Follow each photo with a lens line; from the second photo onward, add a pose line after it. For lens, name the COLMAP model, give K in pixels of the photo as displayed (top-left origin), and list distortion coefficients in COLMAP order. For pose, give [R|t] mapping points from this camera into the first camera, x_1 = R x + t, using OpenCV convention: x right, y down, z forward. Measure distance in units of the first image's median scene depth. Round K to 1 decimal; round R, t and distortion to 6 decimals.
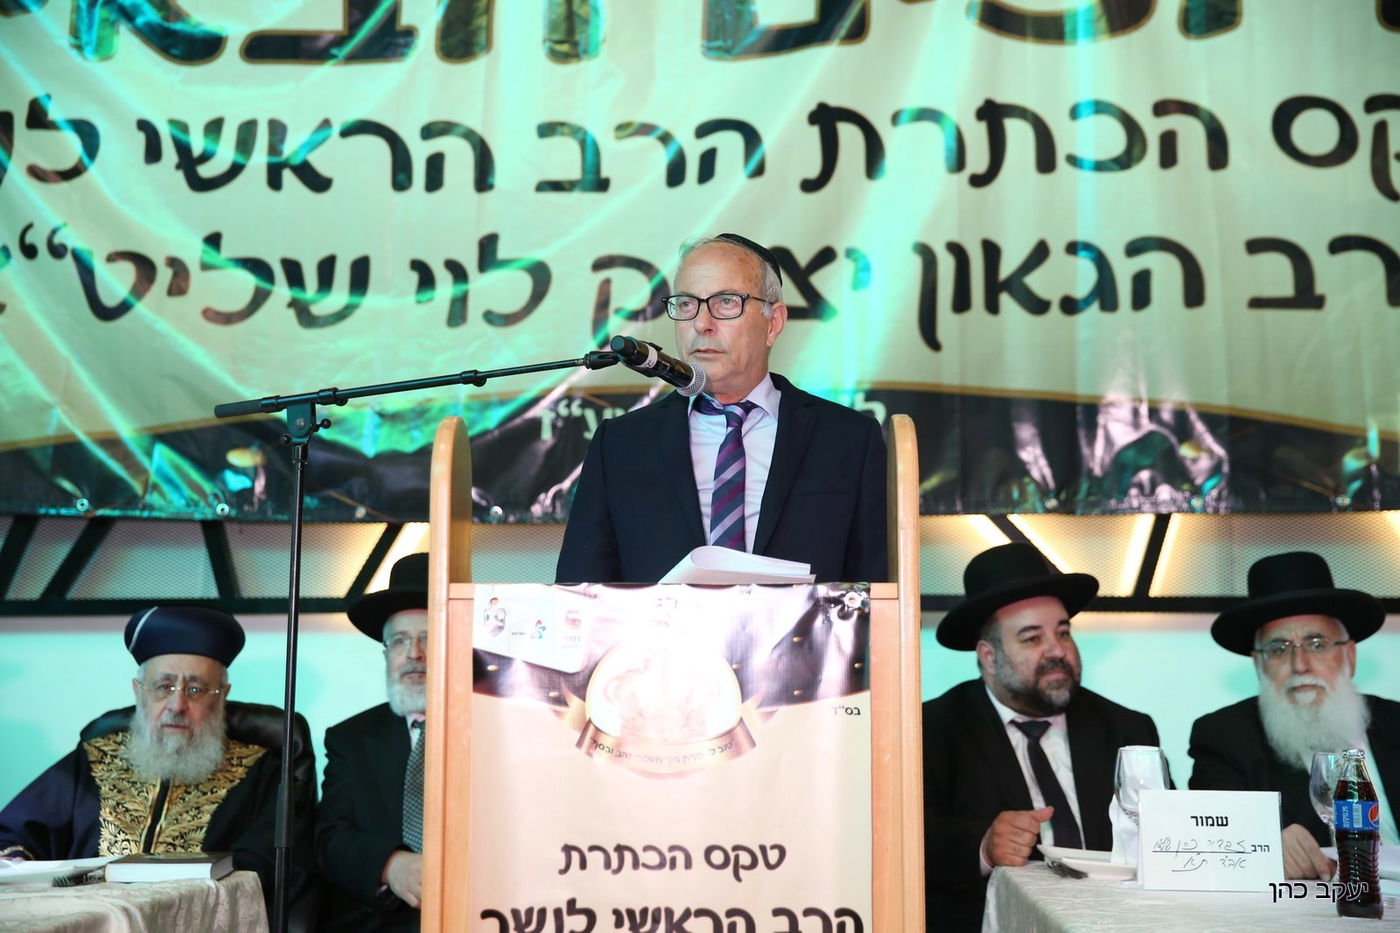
lens RADIAL K [[2149.8, 0, 700.0], [0, 2149.8, 466.5], [0, 0, 1]] dist [0.128067, -0.102449]
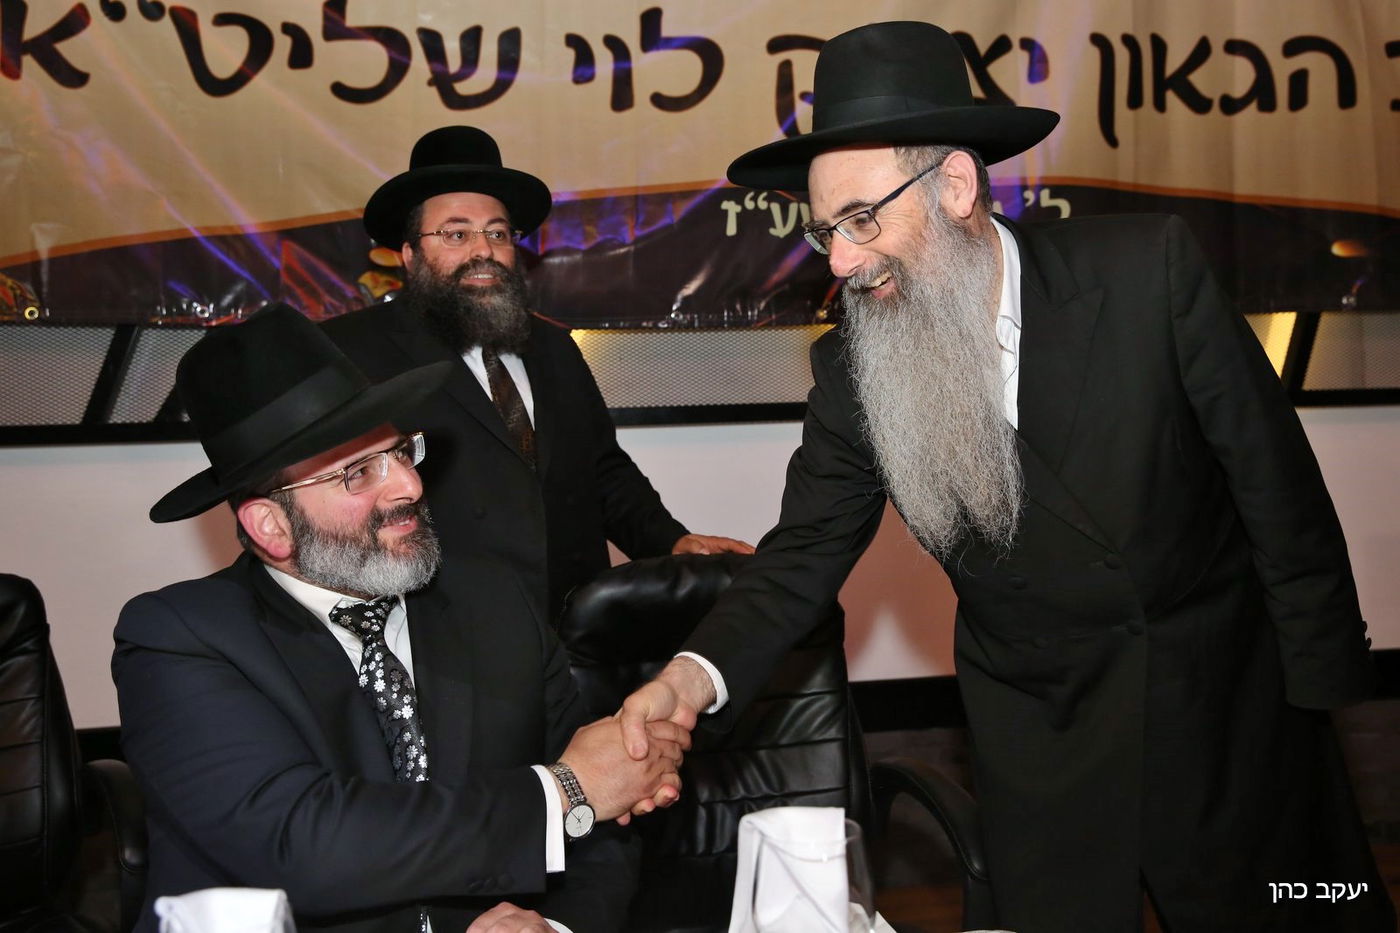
lens RADIAL K [[1384.0, 0, 700.0], [0, 1384.0, 466.5], [0, 0, 1]] dist [-0.055590, 0.134786]
pose [[0.971712, -0.034159, 0.233685, -0.222923], [0.005850, 0.992662, 0.120777, 0.013702], [-0.236096, -0.115994, 0.964782, 0.419634]]
